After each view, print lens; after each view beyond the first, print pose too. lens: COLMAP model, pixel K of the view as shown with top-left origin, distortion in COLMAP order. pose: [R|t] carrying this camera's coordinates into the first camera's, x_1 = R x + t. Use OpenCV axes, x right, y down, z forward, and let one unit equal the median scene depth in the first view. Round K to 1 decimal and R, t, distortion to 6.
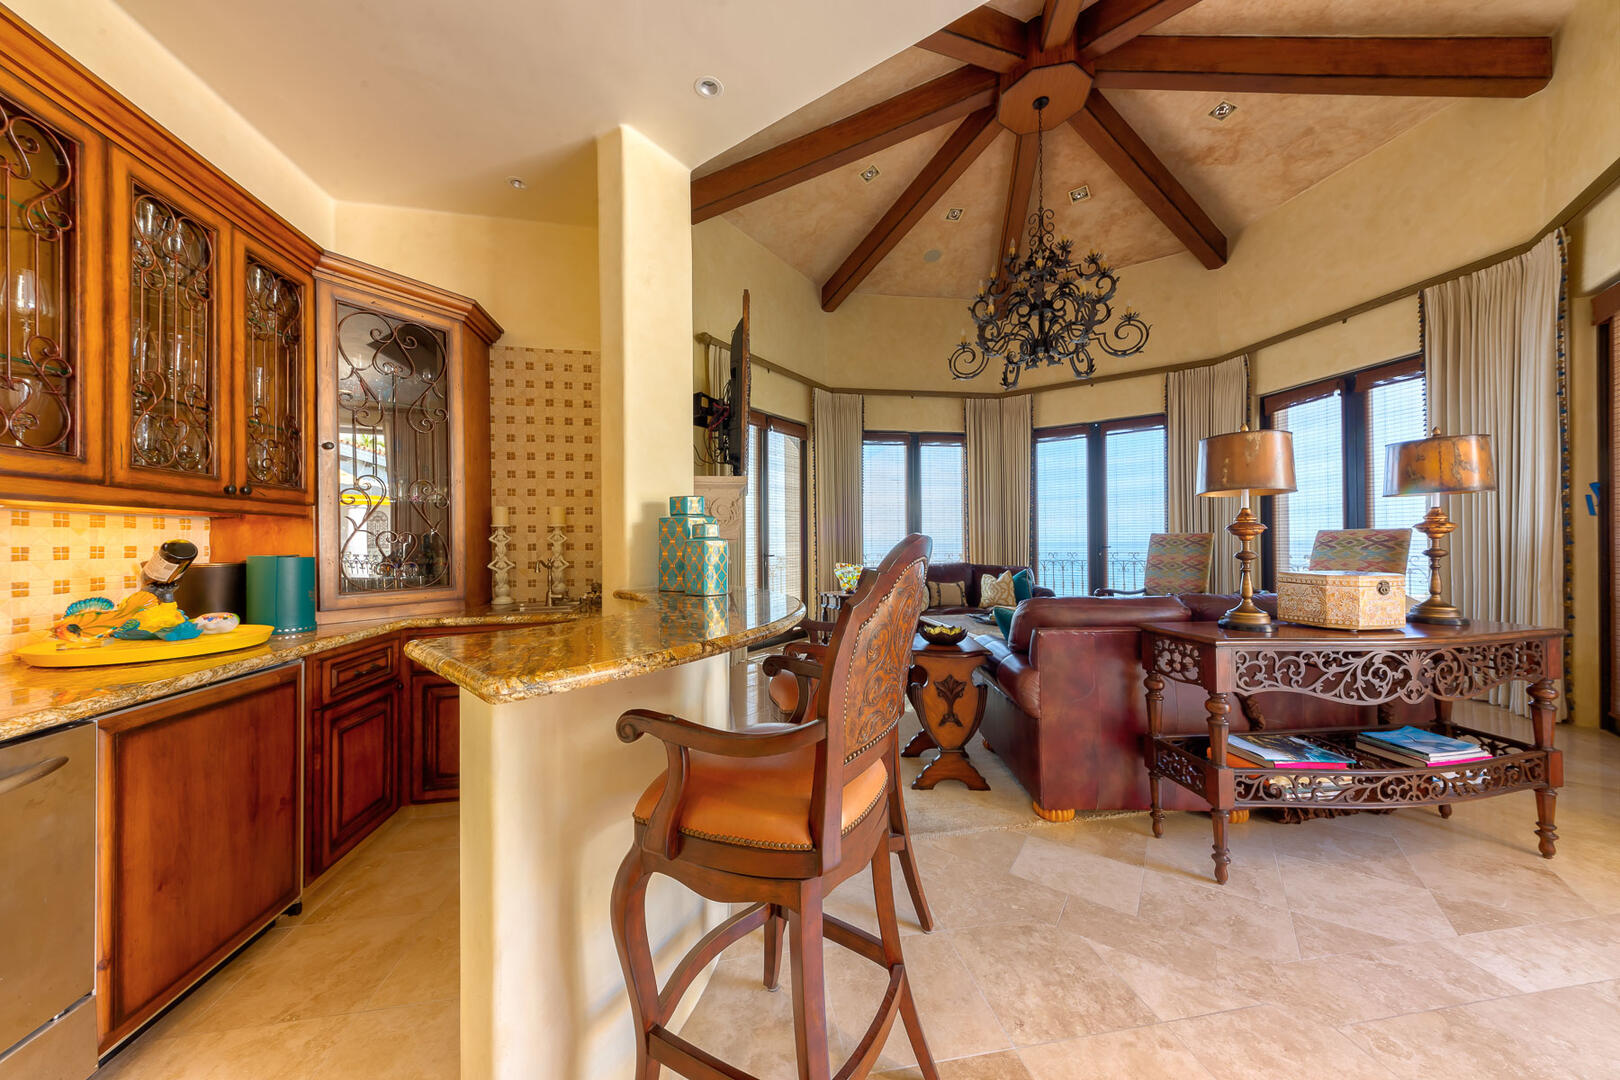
lens RADIAL K [[552.1, 0, 810.0], [0, 552.1, 540.0], [0, 0, 1]] dist [0.002015, -0.000040]
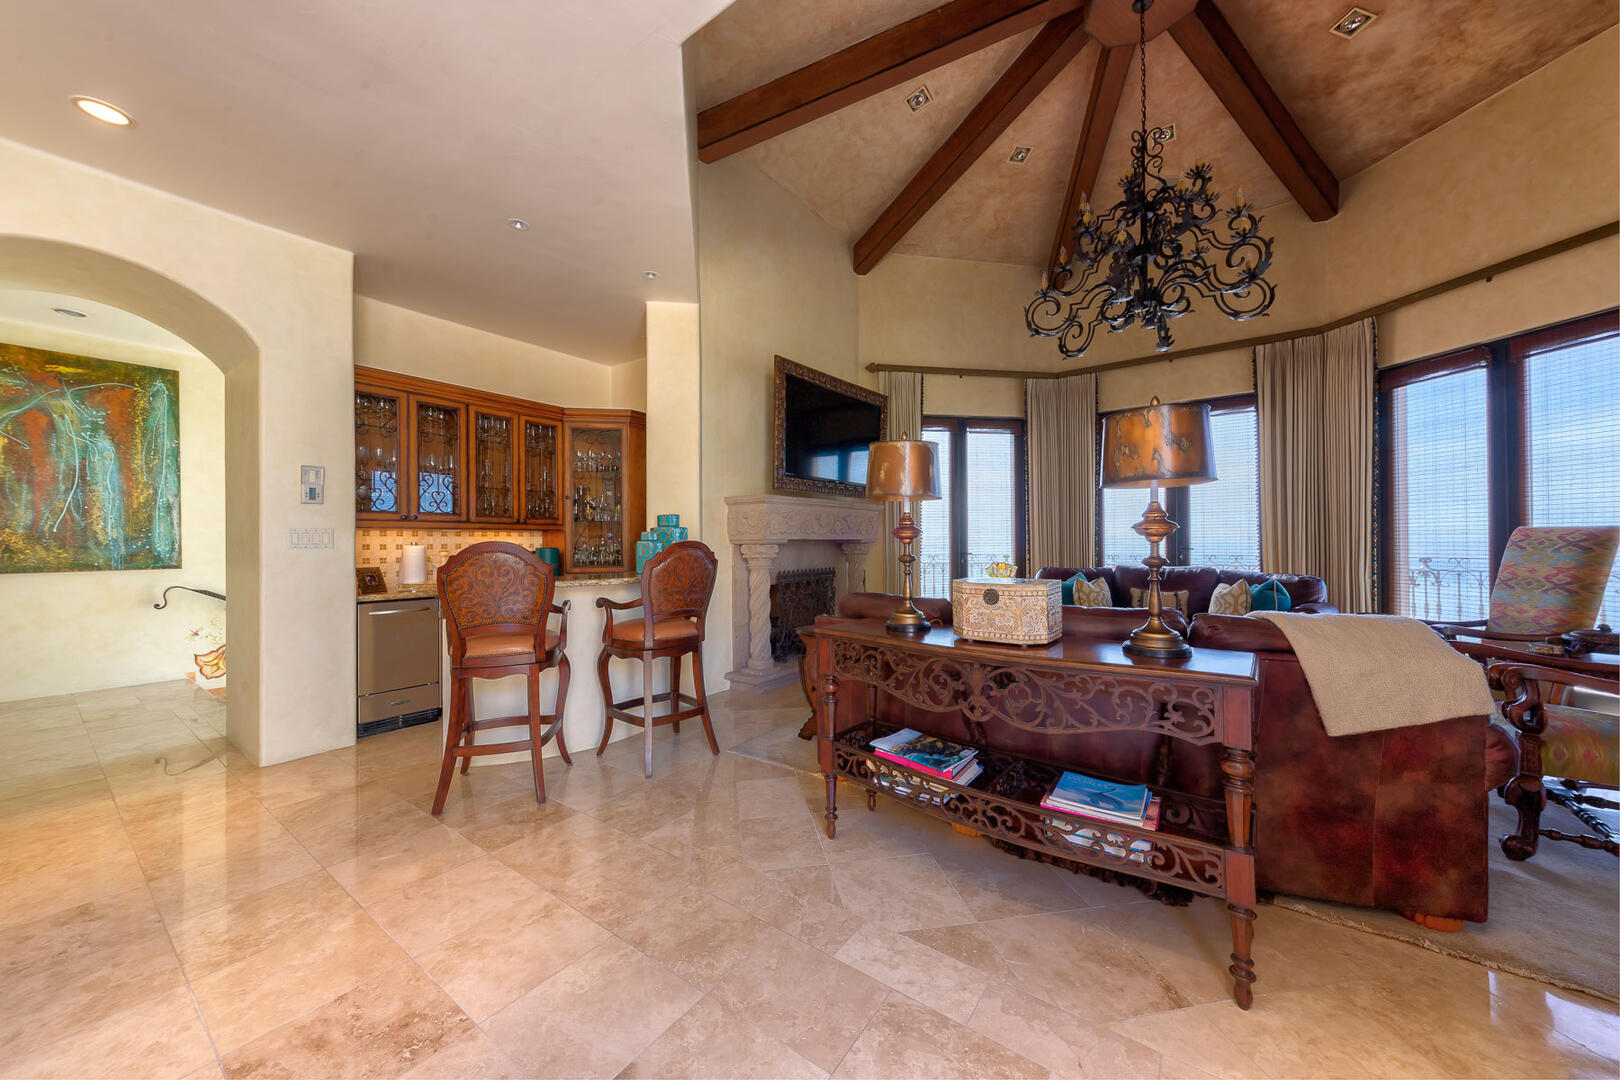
lens RADIAL K [[575.0, 0, 810.0], [0, 575.0, 540.0], [0, 0, 1]] dist [0.006308, -0.000081]
pose [[0.696431, 0.001400, -0.717623, 1.488954], [0.003051, 0.999983, 0.004913, -0.012707], [0.717618, -0.005611, 0.696415, 0.118914]]
